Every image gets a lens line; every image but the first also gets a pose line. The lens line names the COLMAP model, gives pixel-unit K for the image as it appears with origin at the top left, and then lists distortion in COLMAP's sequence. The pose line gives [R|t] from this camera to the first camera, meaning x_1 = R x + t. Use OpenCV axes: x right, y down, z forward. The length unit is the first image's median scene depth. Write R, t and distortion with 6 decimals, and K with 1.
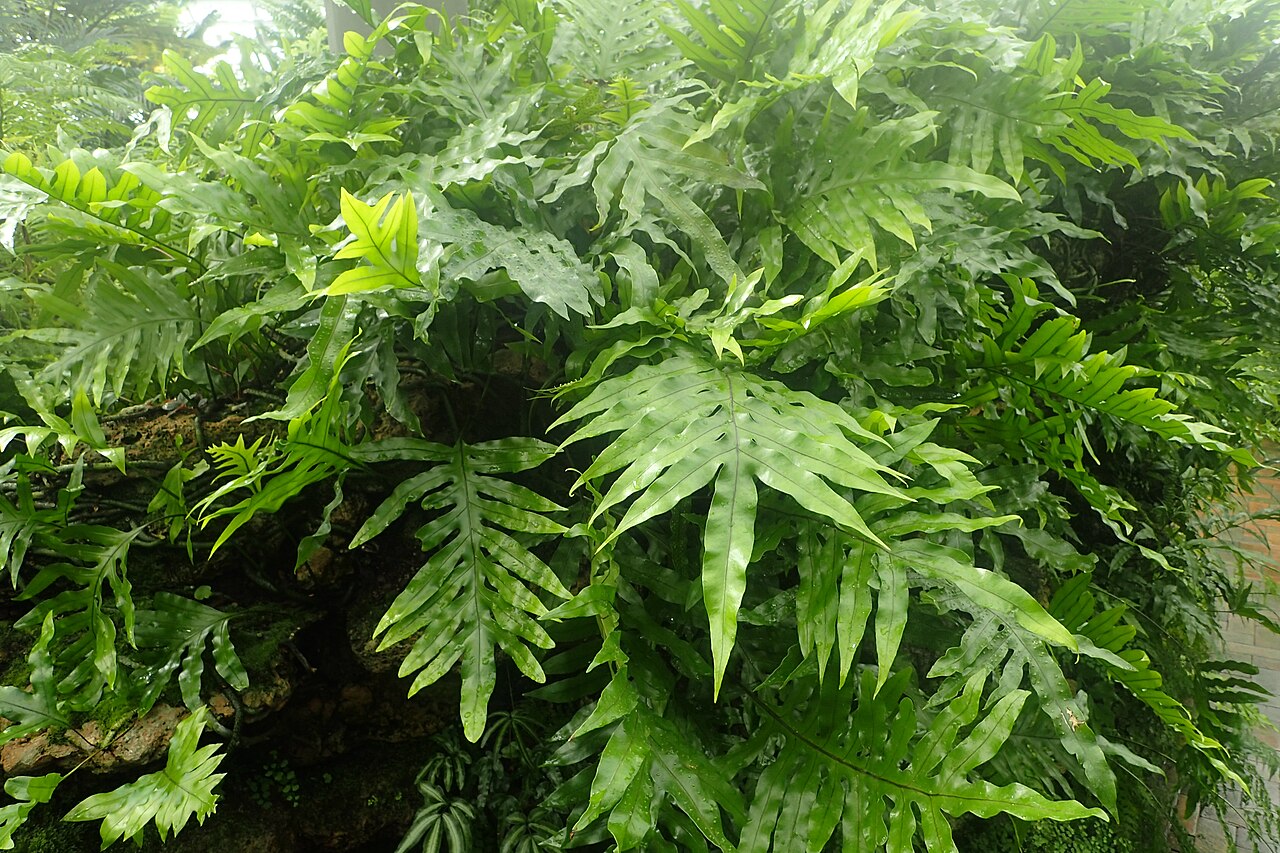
lens RADIAL K [[969.0, 0, 640.0], [0, 969.0, 426.5], [0, 0, 1]] dist [0.022935, -0.010613]
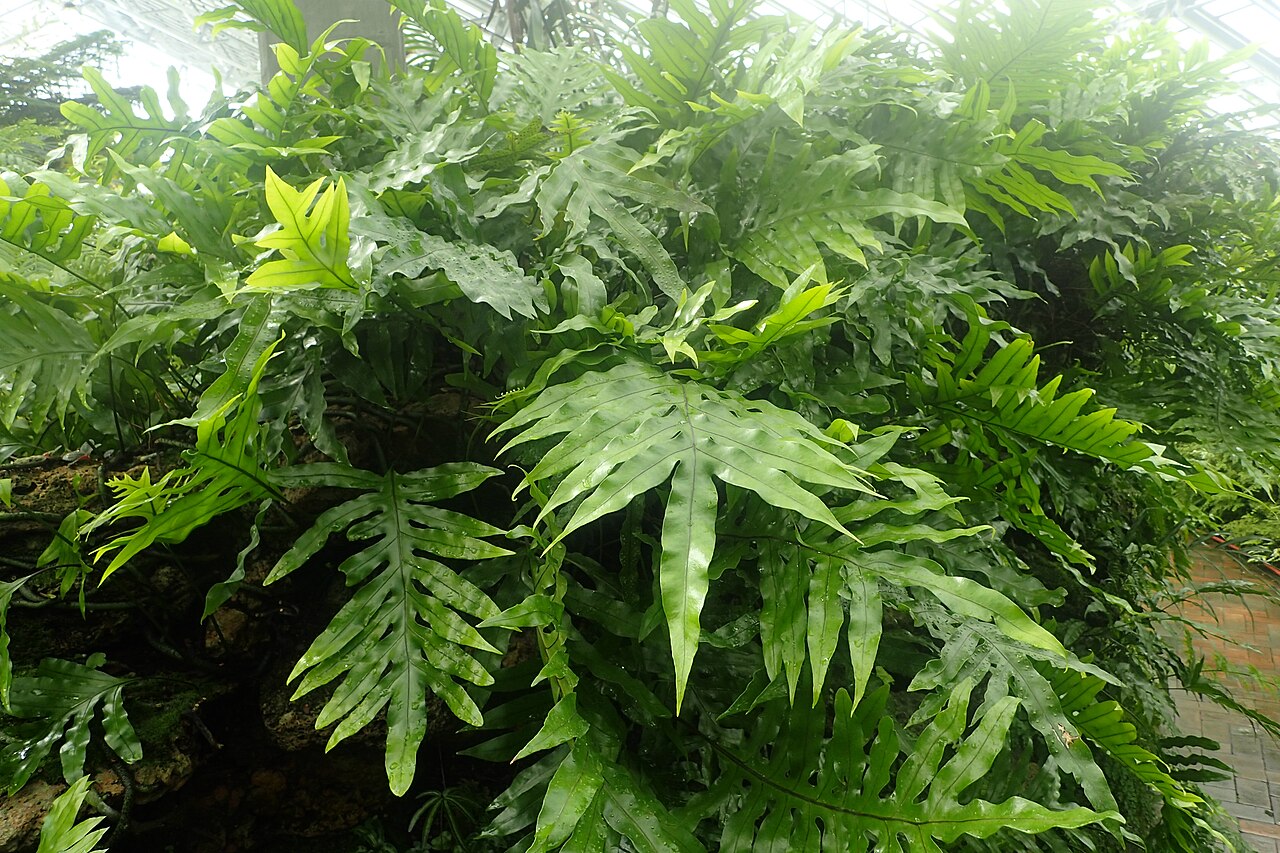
lens RADIAL K [[969.0, 0, 640.0], [0, 969.0, 426.5], [0, 0, 1]] dist [0.022935, -0.010613]
pose [[0.997852, -0.004858, 0.065322, -0.009744], [0.012995, 0.992105, -0.124732, 0.096515], [-0.064200, 0.125313, 0.990038, 0.067414]]
